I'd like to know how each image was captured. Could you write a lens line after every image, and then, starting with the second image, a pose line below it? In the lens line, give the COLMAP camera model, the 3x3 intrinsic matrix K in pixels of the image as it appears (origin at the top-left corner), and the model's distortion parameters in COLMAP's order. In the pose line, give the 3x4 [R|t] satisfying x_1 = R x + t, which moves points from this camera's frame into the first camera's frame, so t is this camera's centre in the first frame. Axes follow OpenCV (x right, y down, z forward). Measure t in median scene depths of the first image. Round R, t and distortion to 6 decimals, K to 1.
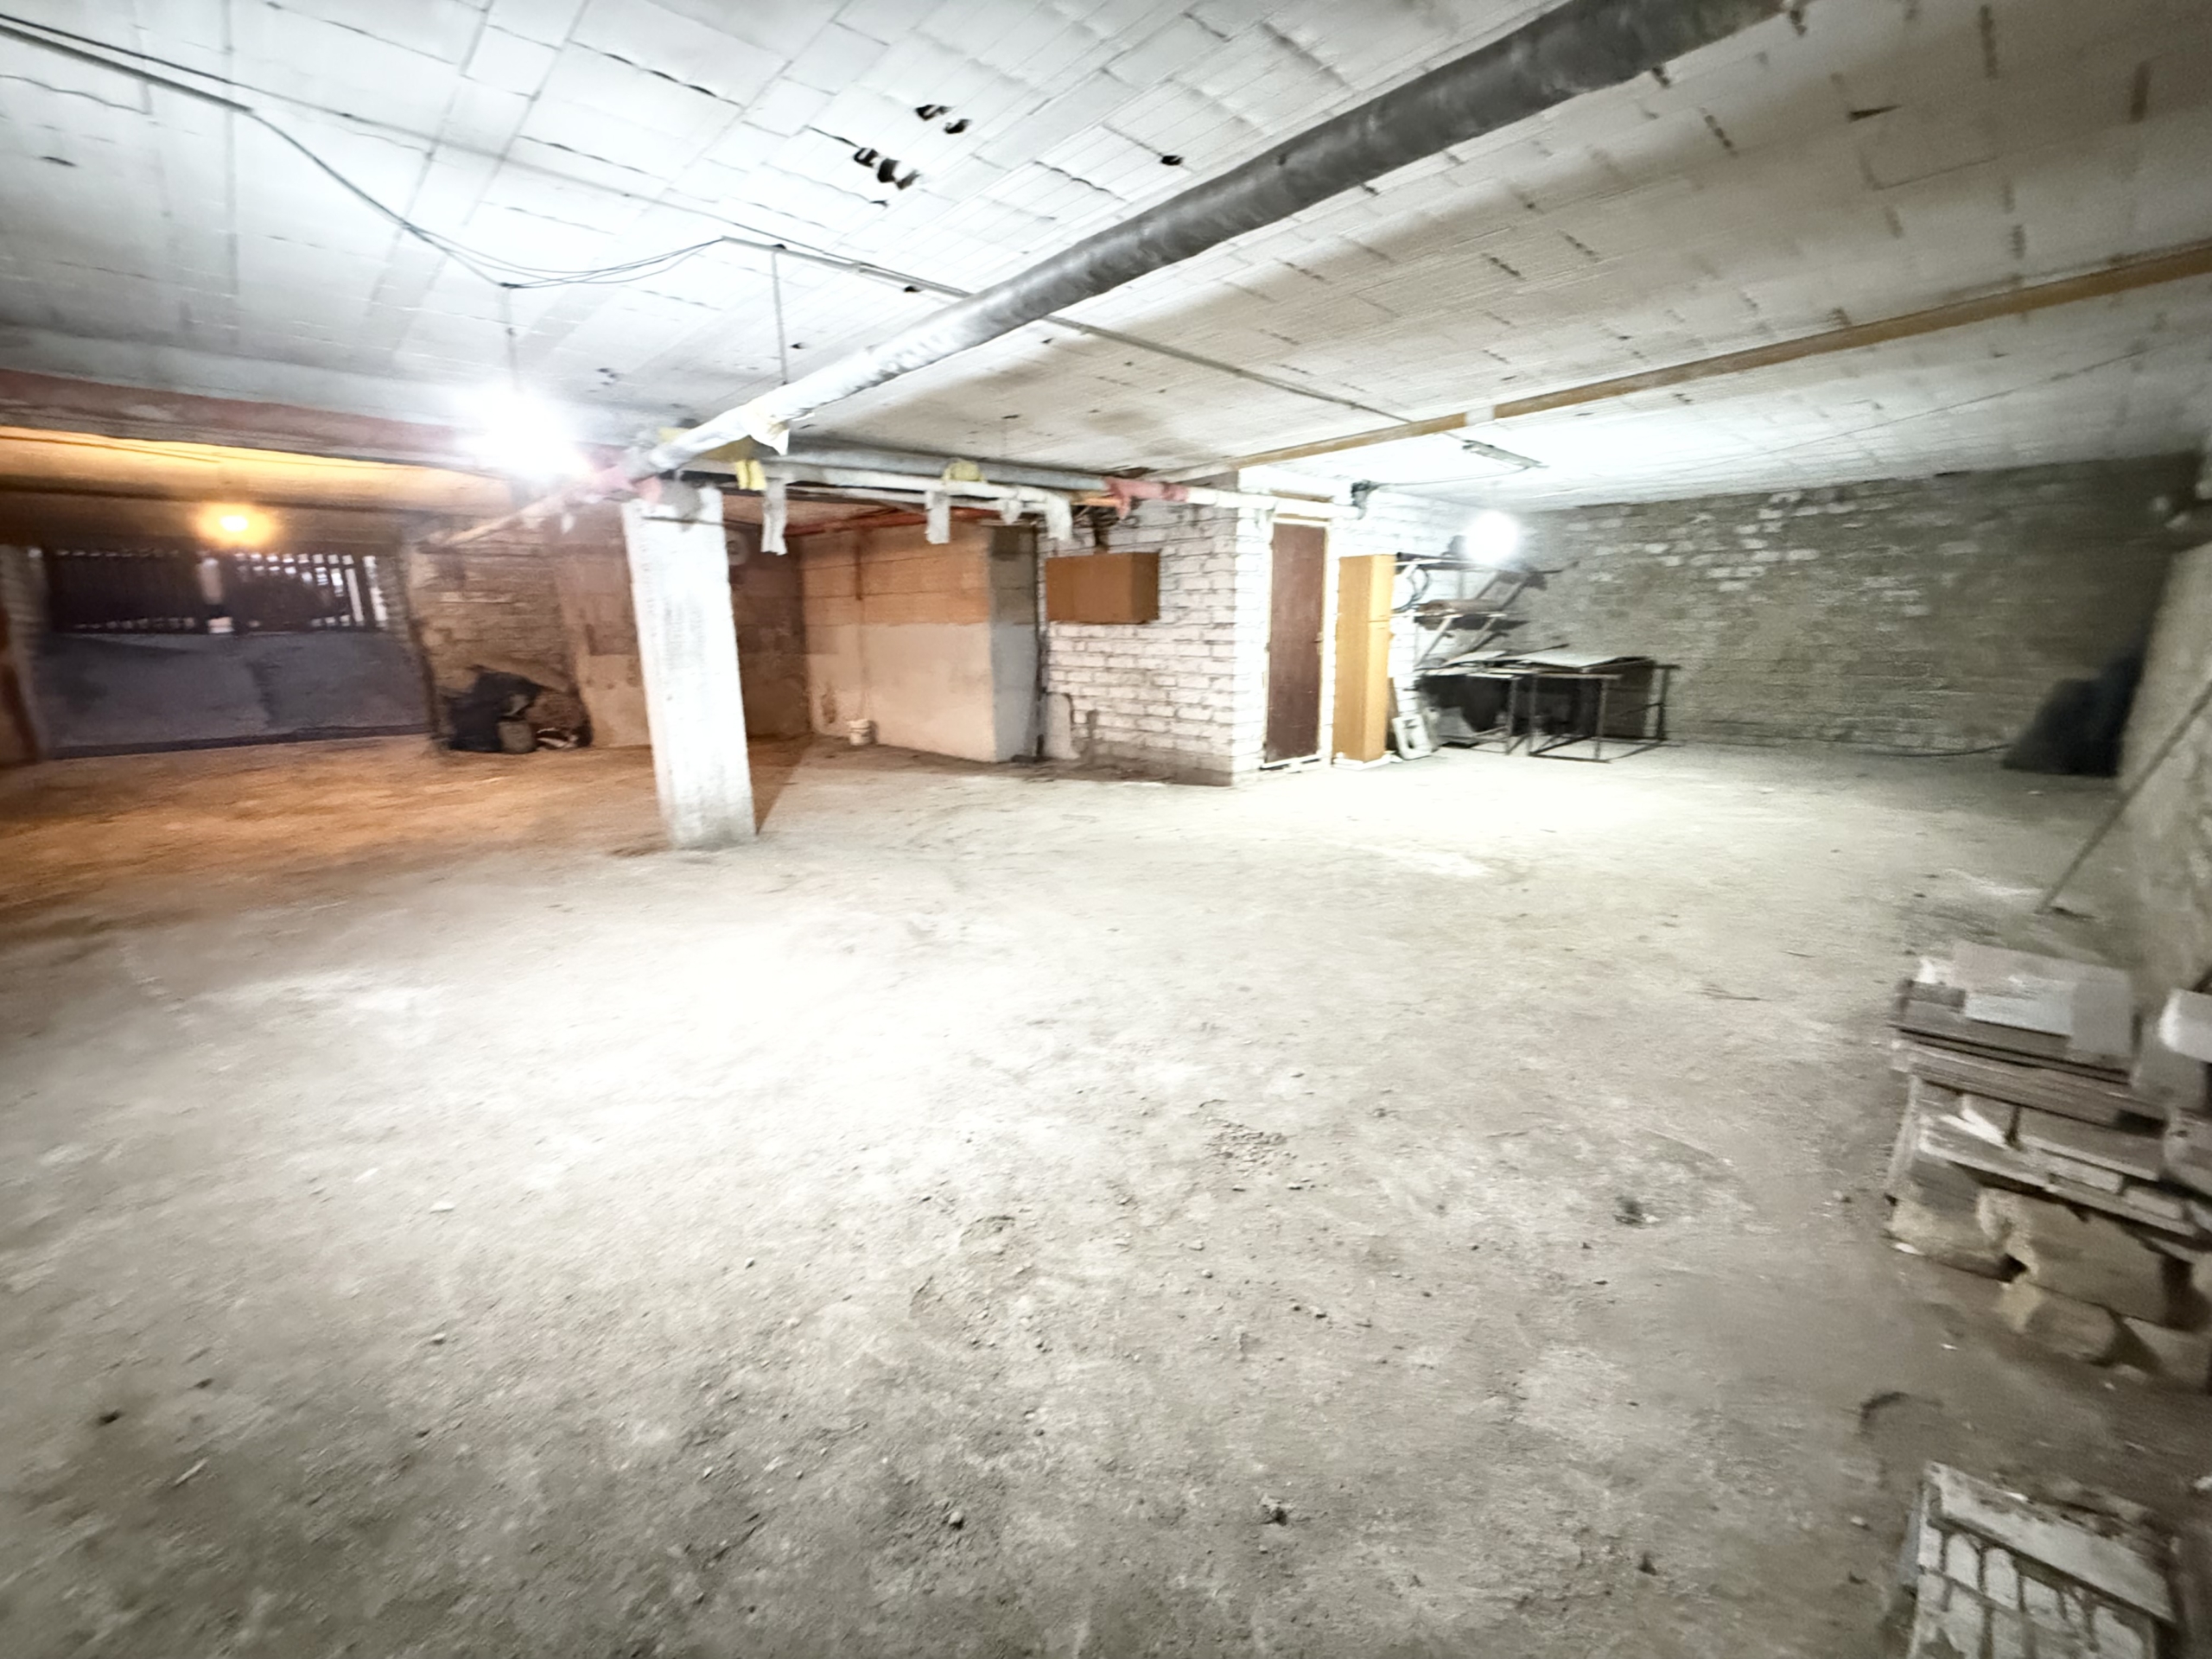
lens RADIAL K [[881.1, 0, 1101.6], [0, 881.1, 832.3], [0, 0, 1]] dist [-0.000668, 0.000068]
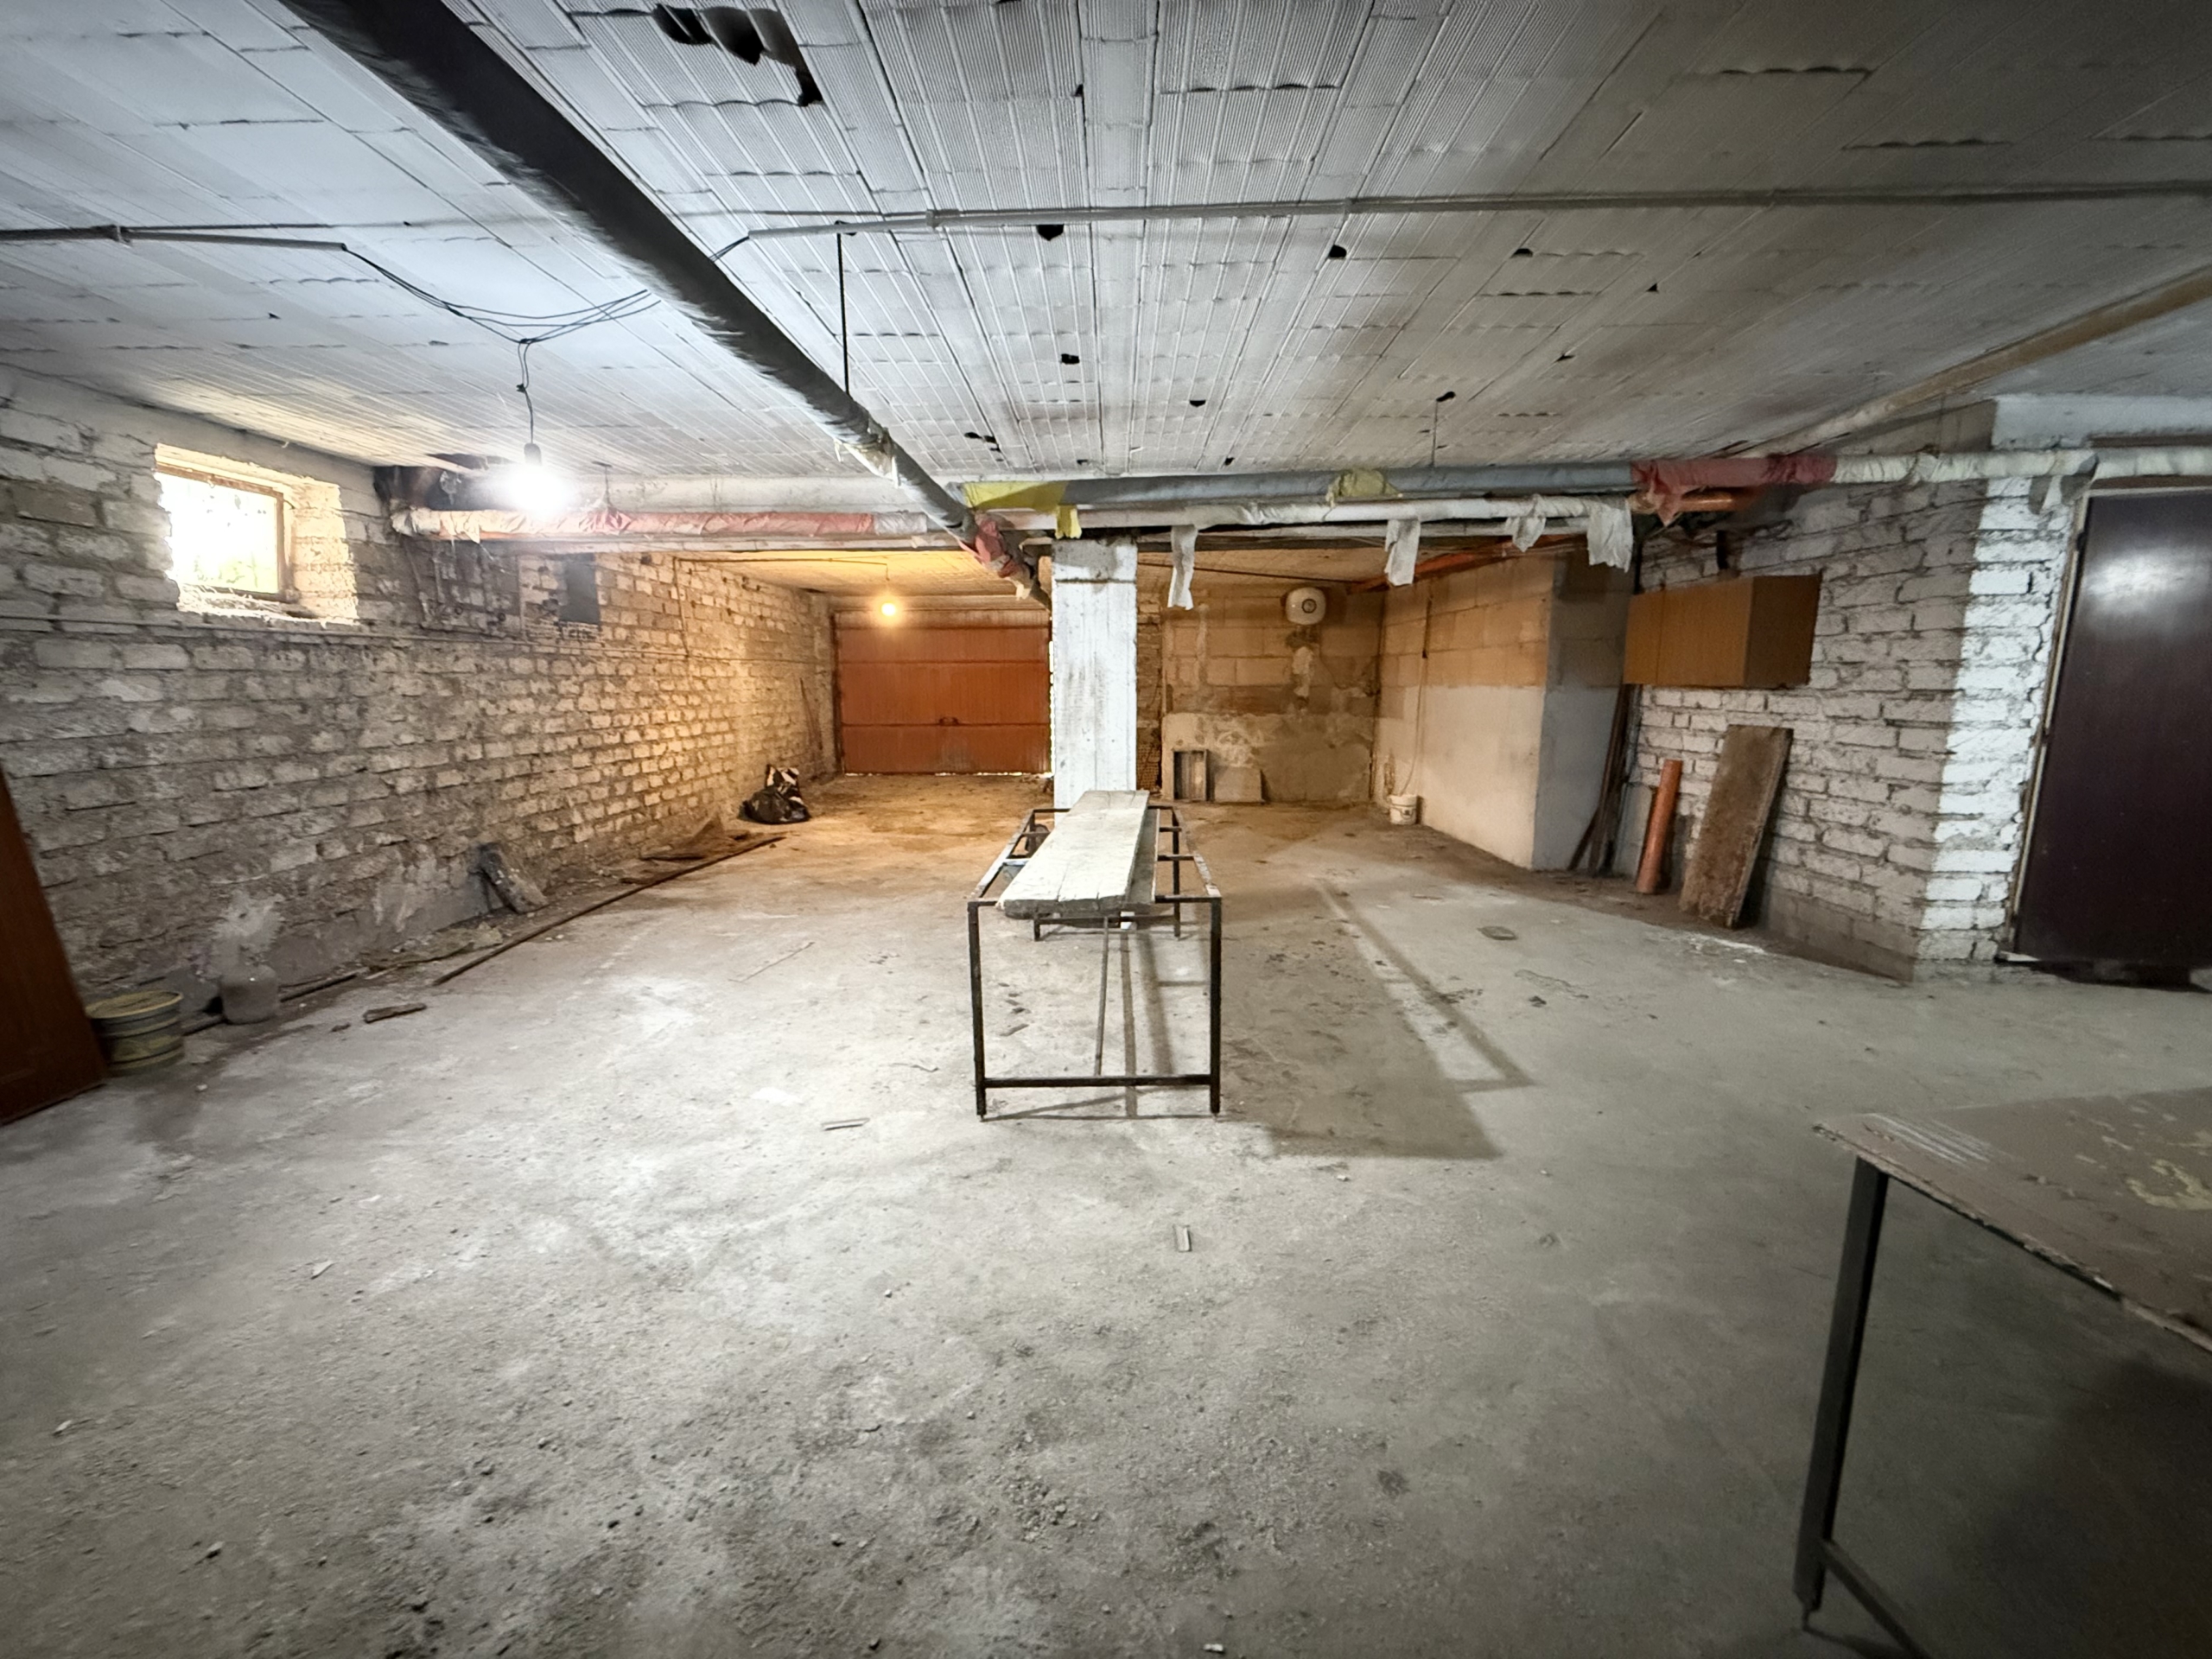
lens RADIAL K [[881.1, 0, 1099.9], [0, 881.1, 832.0], [0, 0, 1]] dist [-0.000668, 0.000068]
pose [[0.714608, 0.119742, -0.689200, 0.222121], [-0.162657, 0.986679, 0.002773, -0.091658], [0.680351, 0.110121, 0.724566, 0.350324]]
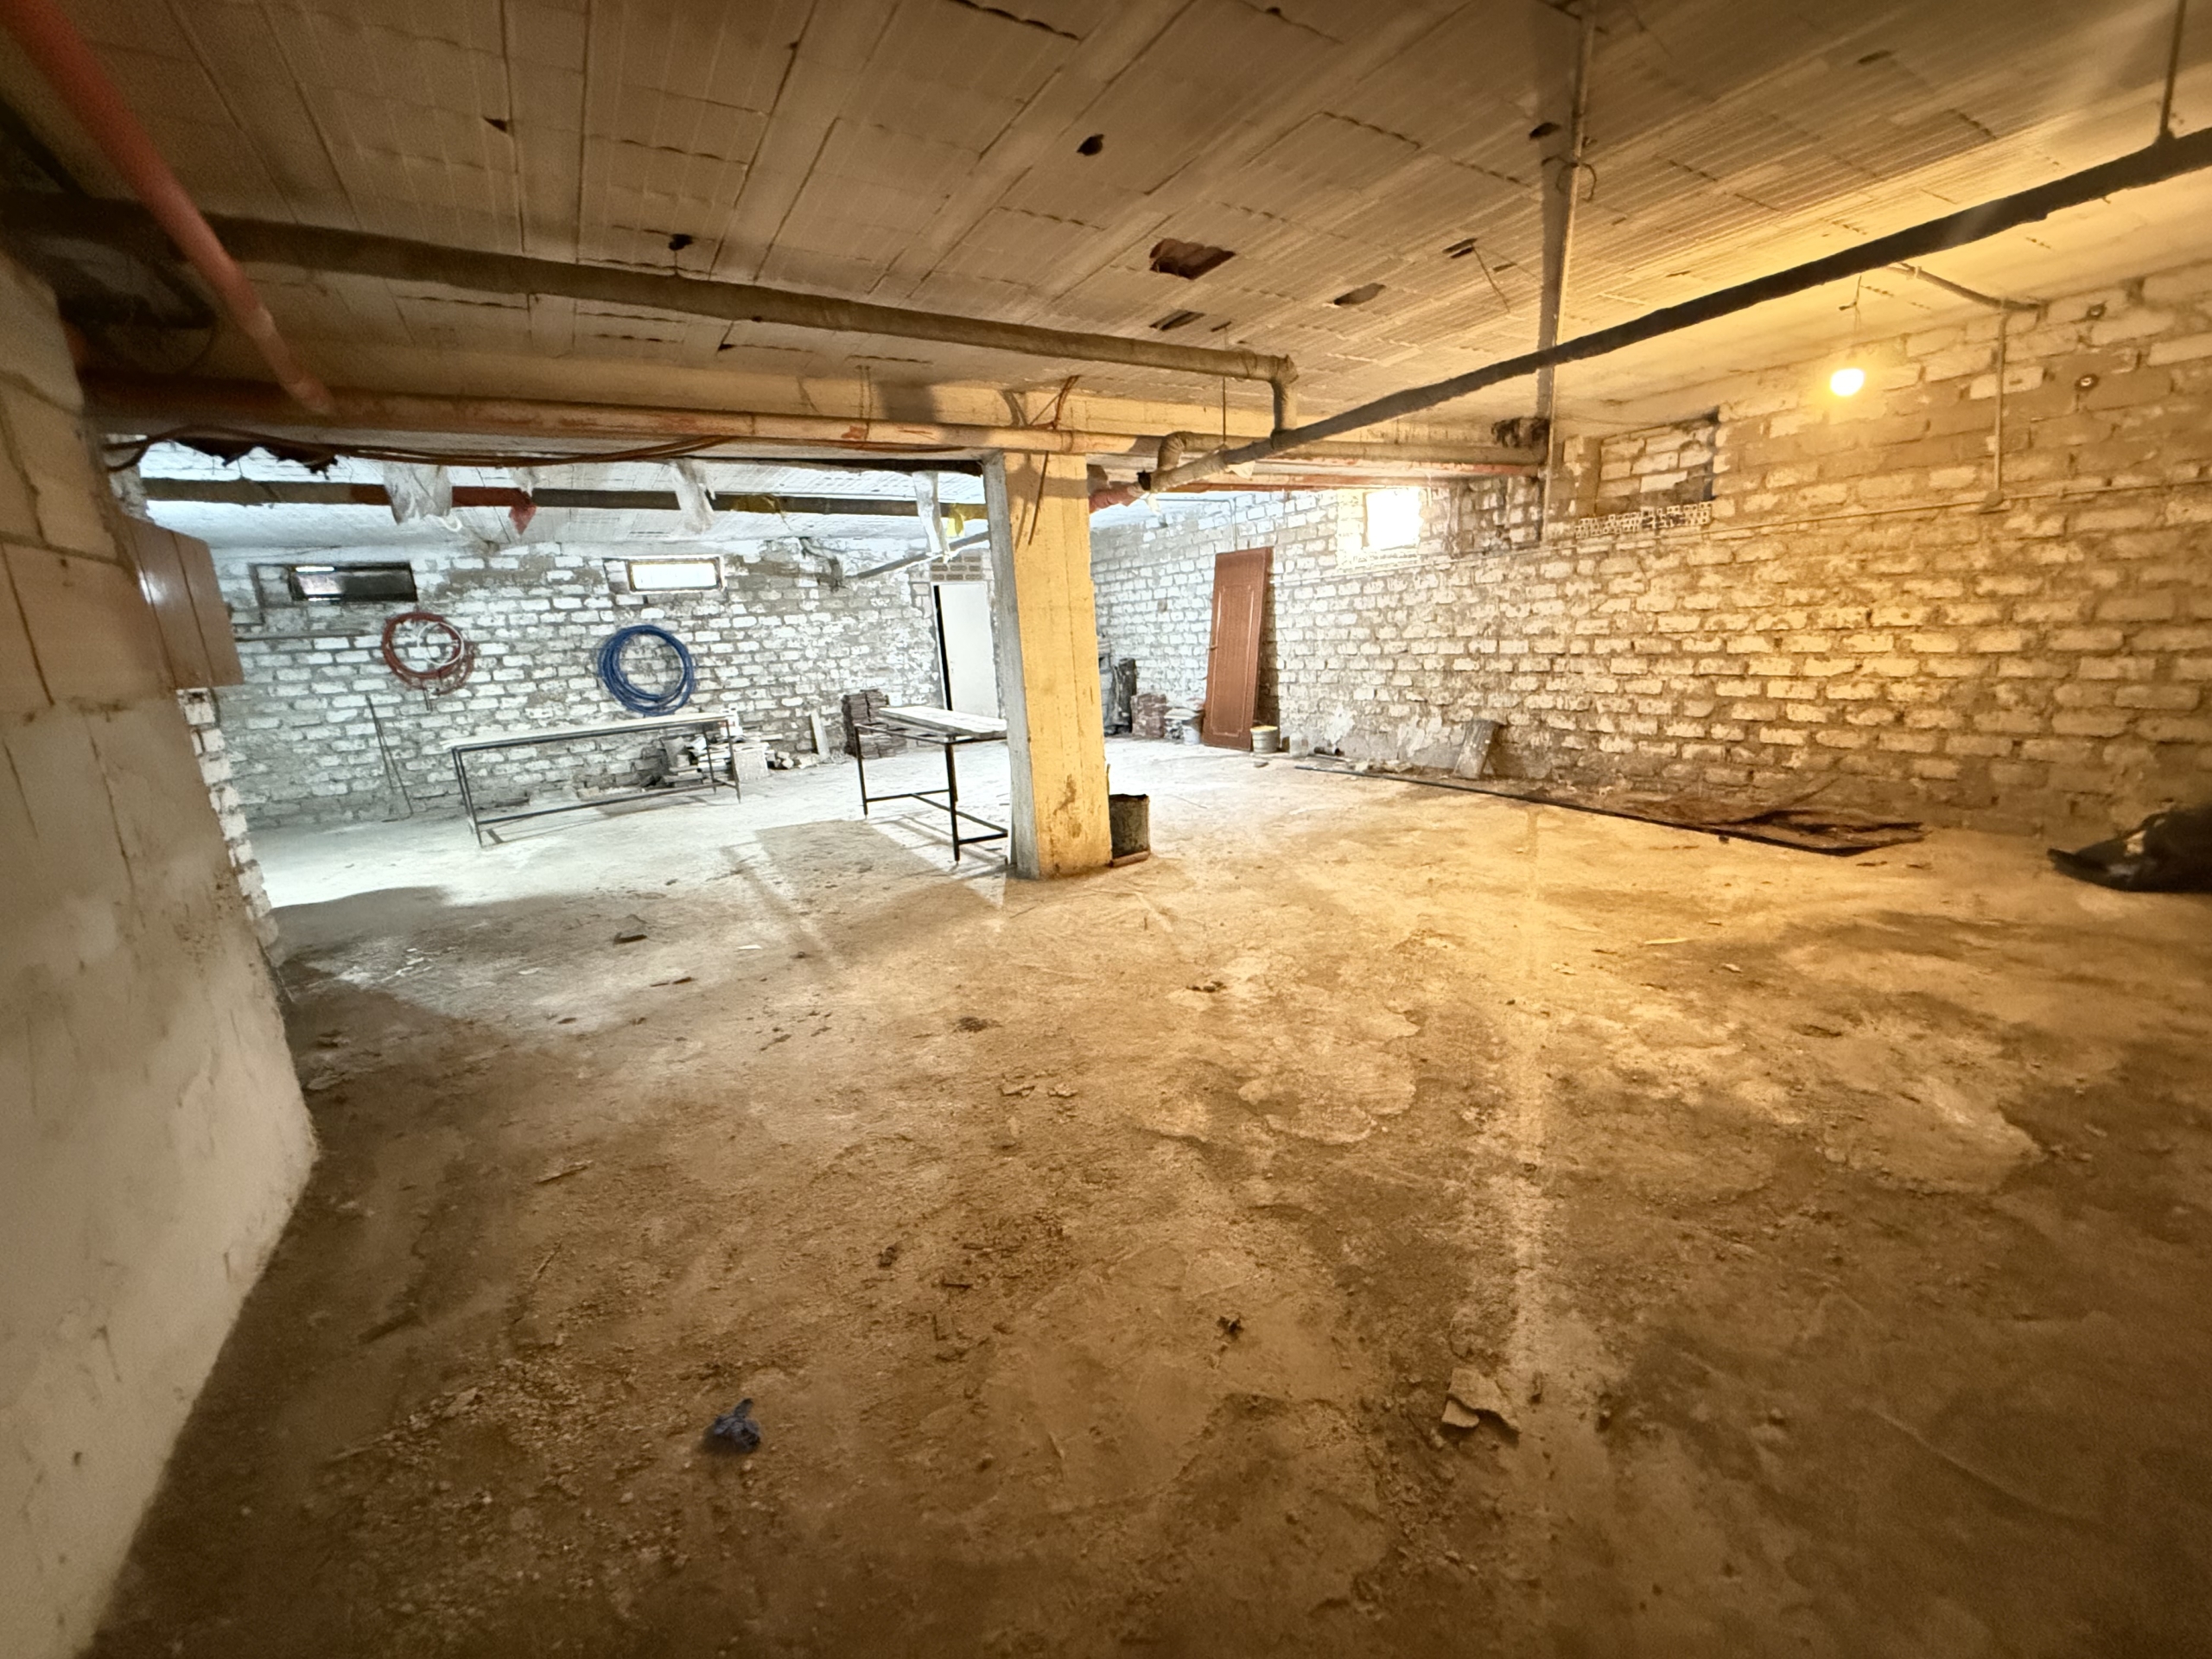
lens RADIAL K [[881.1, 0, 1100.6], [0, 881.1, 832.6], [0, 0, 1]] dist [-0.000668, 0.000068]
pose [[-0.974309, 0.021087, 0.224227, -0.772859], [0.121221, 0.888188, 0.443202, -0.473430], [-0.189810, 0.458996, -0.867925, 1.992758]]
